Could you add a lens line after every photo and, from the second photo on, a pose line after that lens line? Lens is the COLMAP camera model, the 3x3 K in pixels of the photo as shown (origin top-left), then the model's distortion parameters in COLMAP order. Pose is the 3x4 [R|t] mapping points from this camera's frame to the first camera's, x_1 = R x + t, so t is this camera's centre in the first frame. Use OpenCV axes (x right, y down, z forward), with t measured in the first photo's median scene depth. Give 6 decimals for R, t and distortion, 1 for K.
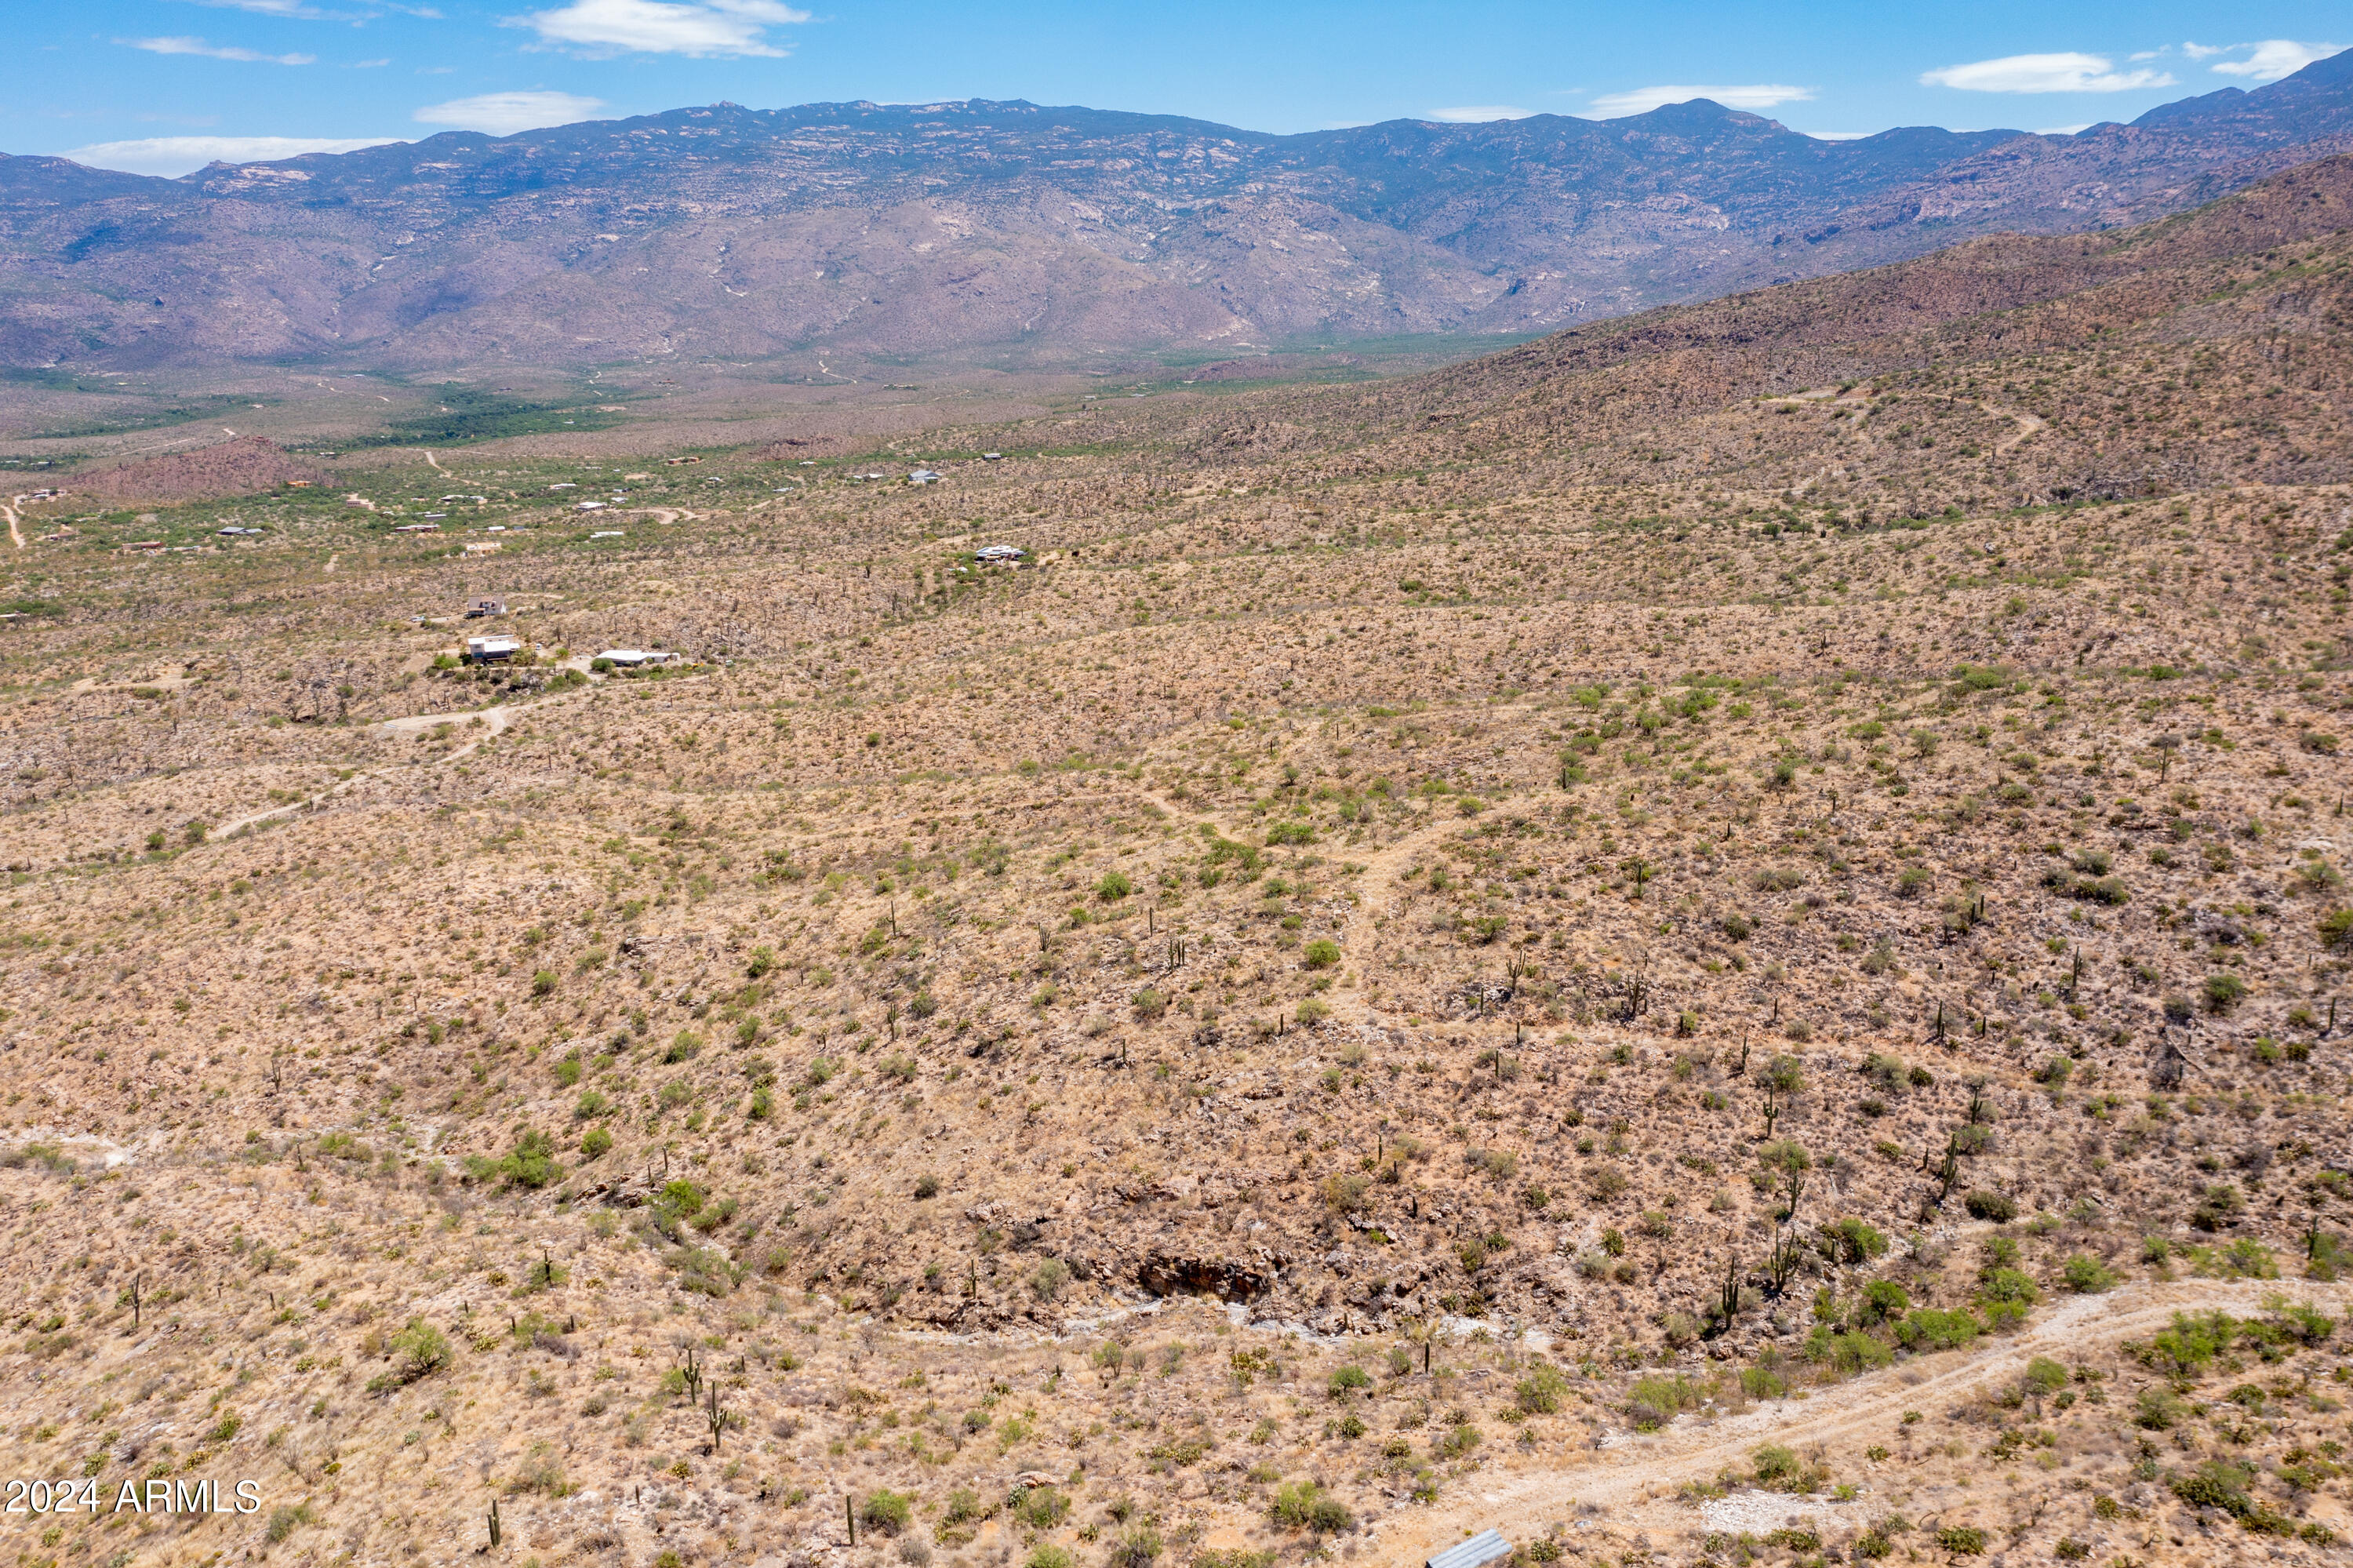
lens RADIAL K [[1857.1, 0, 1173.9], [0, 1857.1, 770.9], [0, 0, 1]] dist [-0.010219, 0.005485]
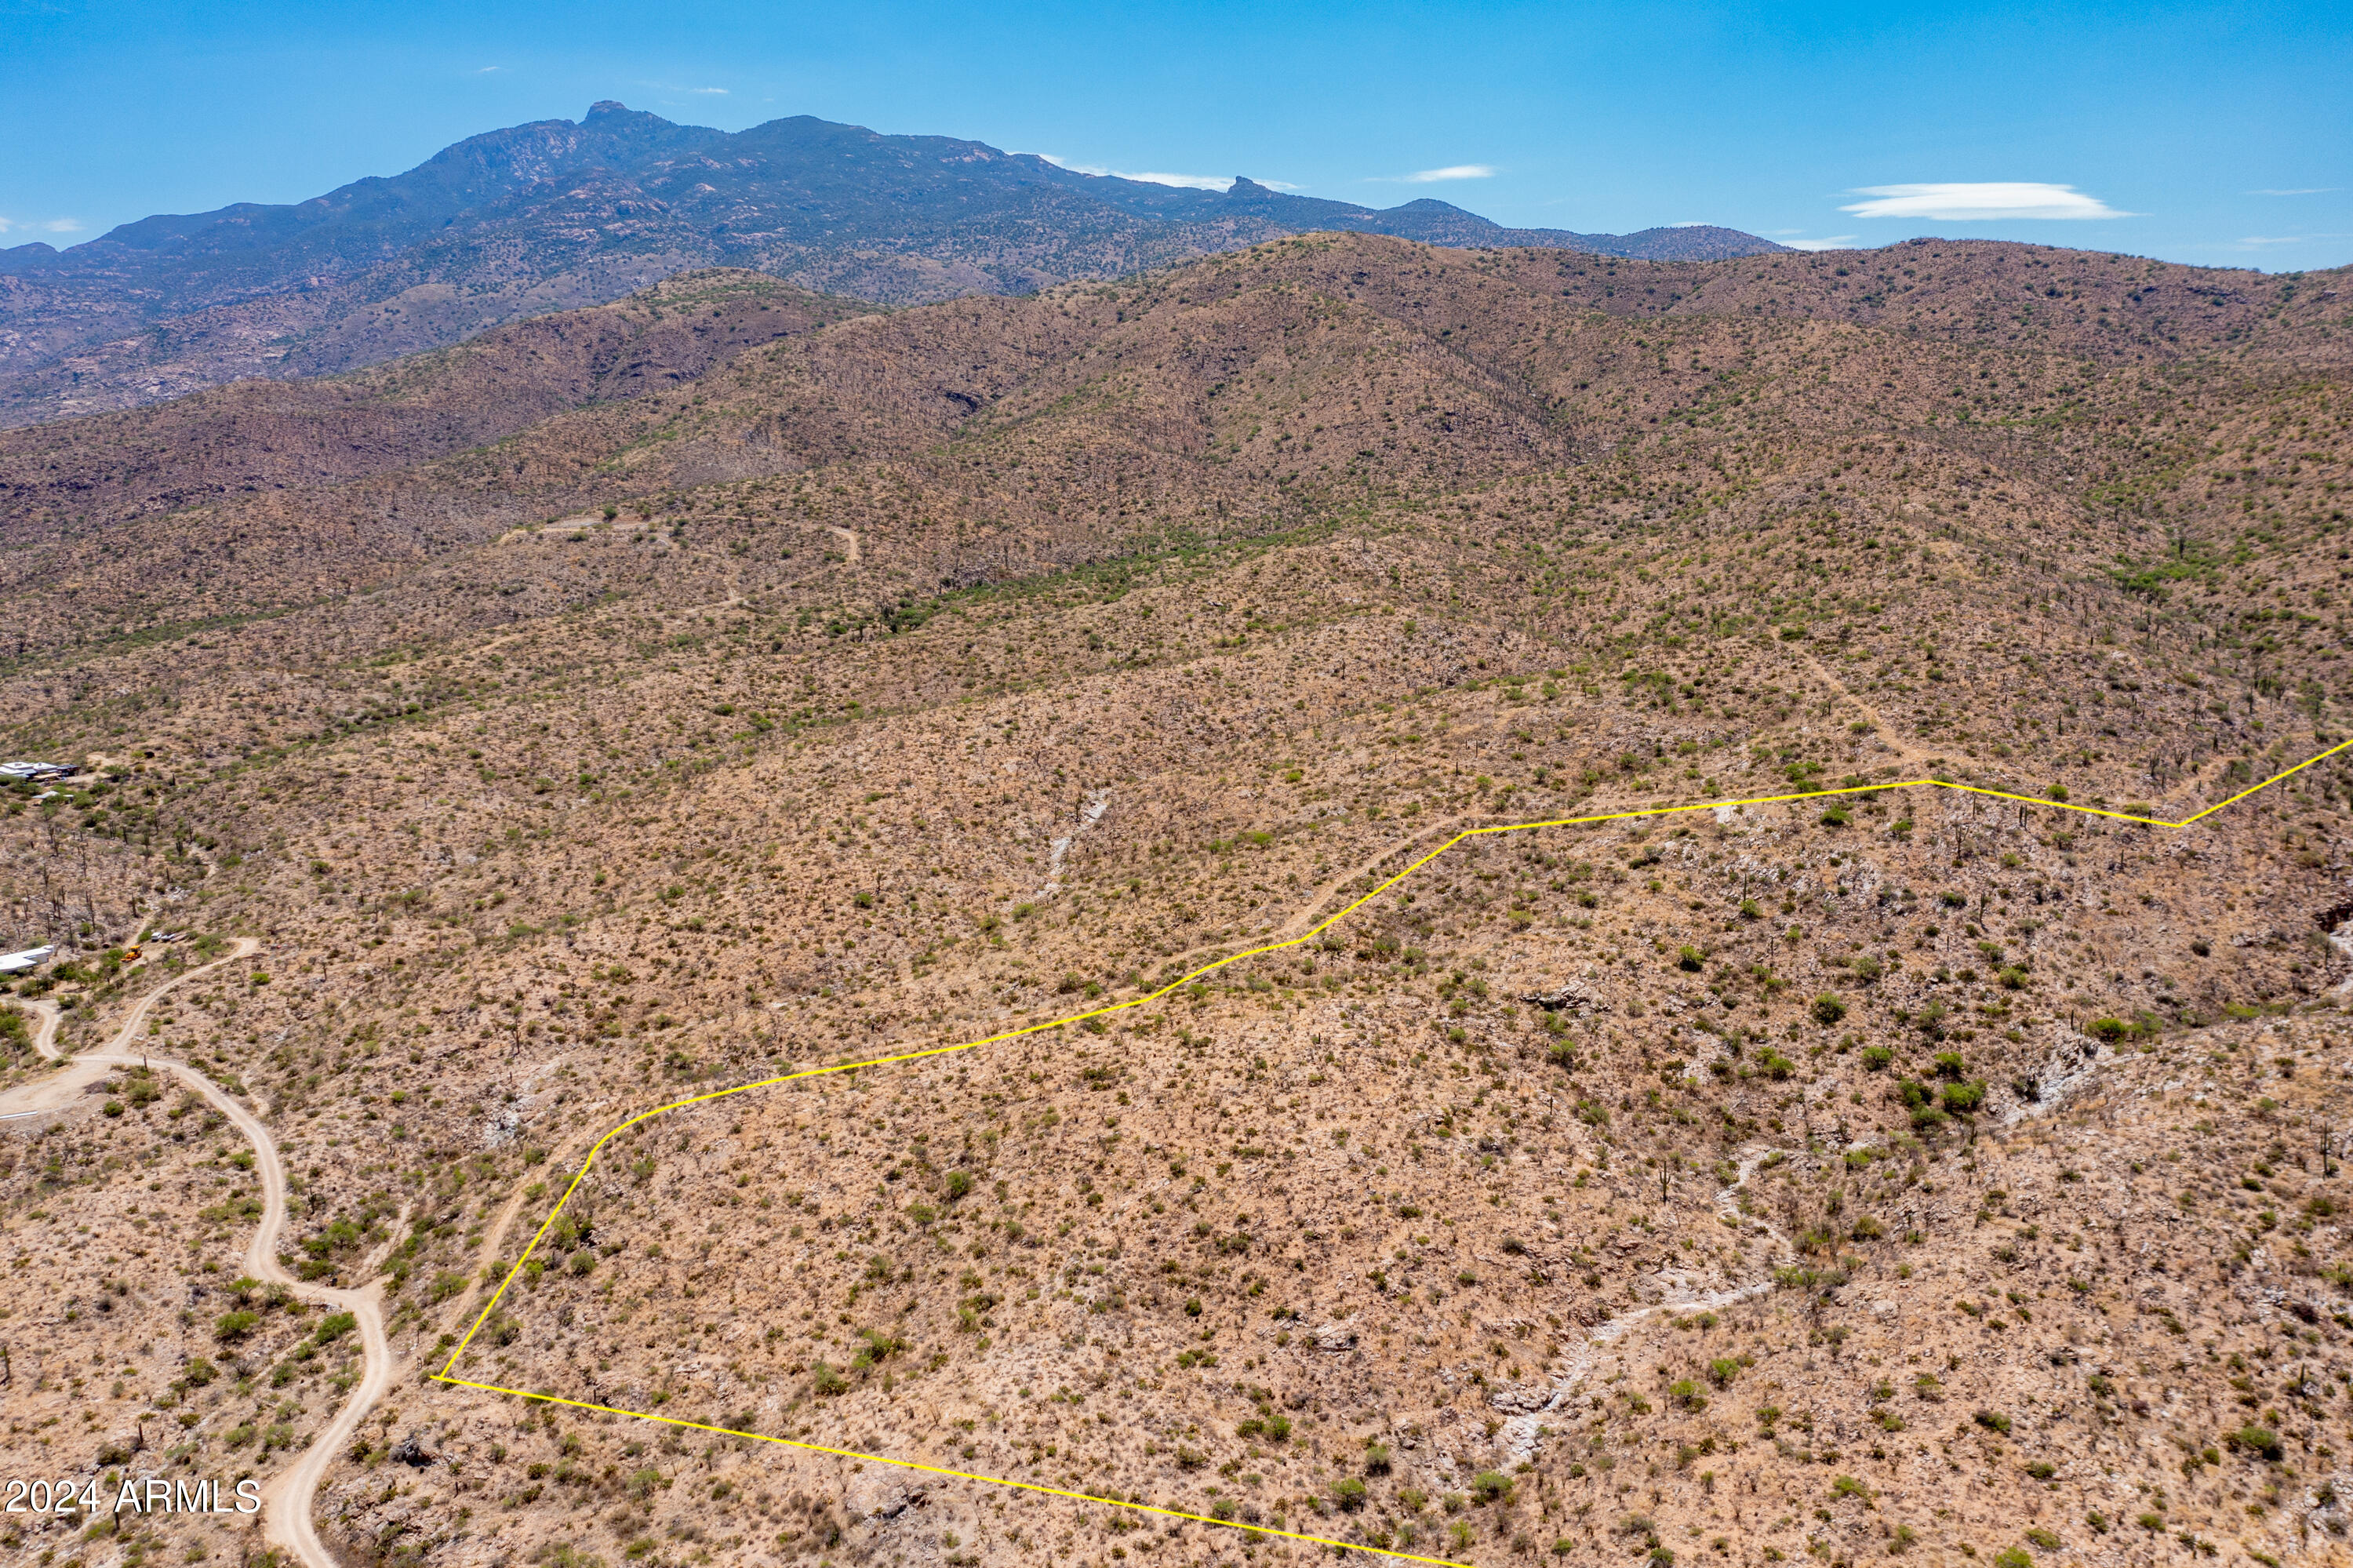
lens RADIAL K [[1857.1, 0, 1178.6], [0, 1857.1, 774.3], [0, 0, 1]] dist [-0.010219, 0.005485]
pose [[0.481506, -0.161281, 0.861475, -0.754731], [0.226133, 0.972504, 0.055674, -0.081867], [-0.846768, 0.168000, 0.504738, 0.368115]]
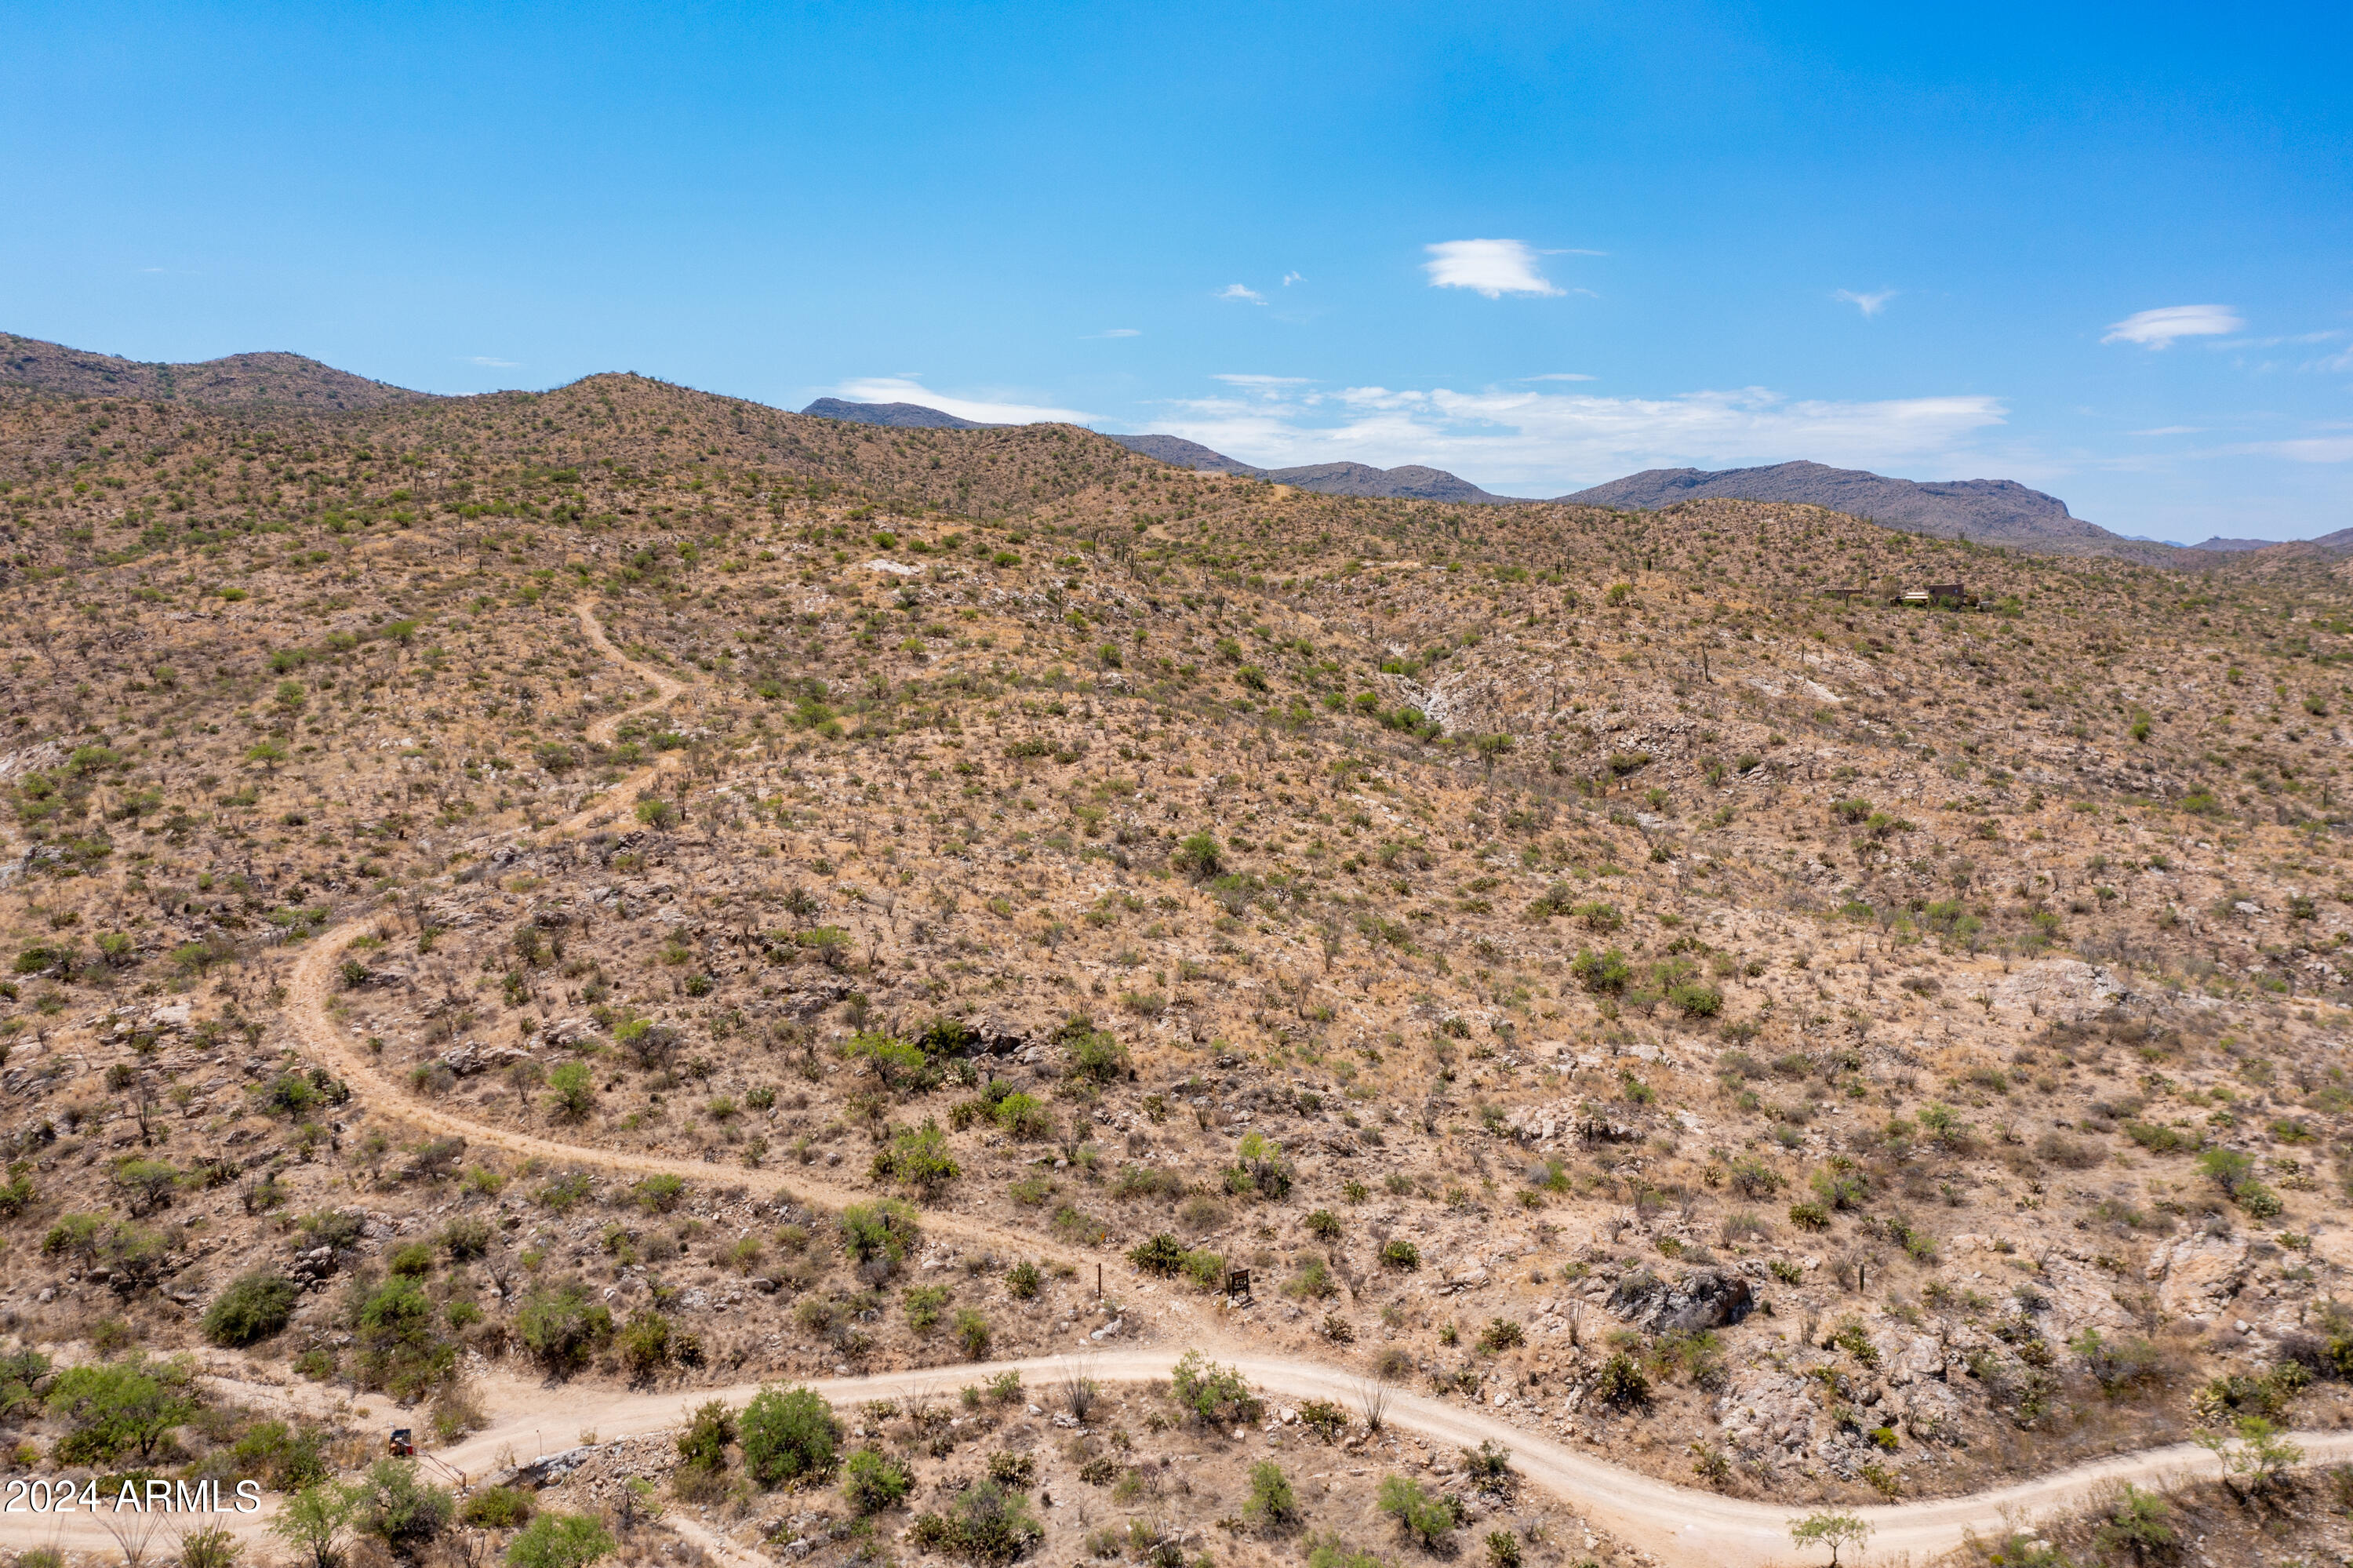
lens RADIAL K [[1857.1, 0, 1177.5], [0, 1857.1, 769.9], [0, 0, 1]] dist [-0.010219, 0.005485]
pose [[-0.611555, -0.066747, 0.788381, -0.600260], [0.202030, 0.950229, 0.237167, -0.044486], [-0.764973, 0.304317, -0.567633, 0.881359]]
